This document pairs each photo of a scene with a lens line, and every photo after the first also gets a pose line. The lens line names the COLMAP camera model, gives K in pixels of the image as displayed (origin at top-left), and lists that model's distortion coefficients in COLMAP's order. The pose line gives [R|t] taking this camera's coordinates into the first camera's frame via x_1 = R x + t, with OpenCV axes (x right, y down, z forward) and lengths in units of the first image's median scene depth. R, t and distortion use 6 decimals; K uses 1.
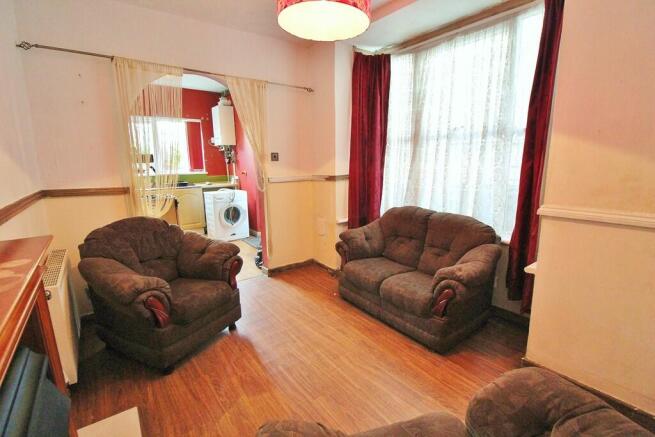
lens RADIAL K [[310.6, 0, 328.6], [0, 310.6, 216.8], [0, 0, 1]] dist [-0.006096, -0.000550]
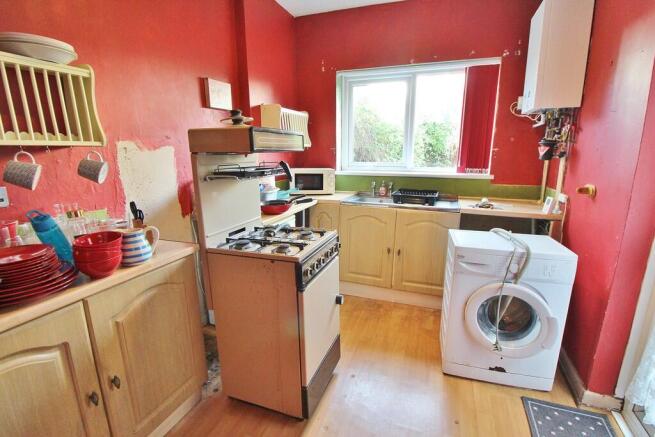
lens RADIAL K [[310.6, 0, 330.2], [0, 310.6, 221.0], [0, 0, 1]] dist [-0.006096, -0.000550]
pose [[0.548513, 0.193592, -0.813422, -0.142797], [-0.155271, 0.979490, 0.128412, -0.104012], [0.821599, 0.055865, 0.567323, 0.566824]]
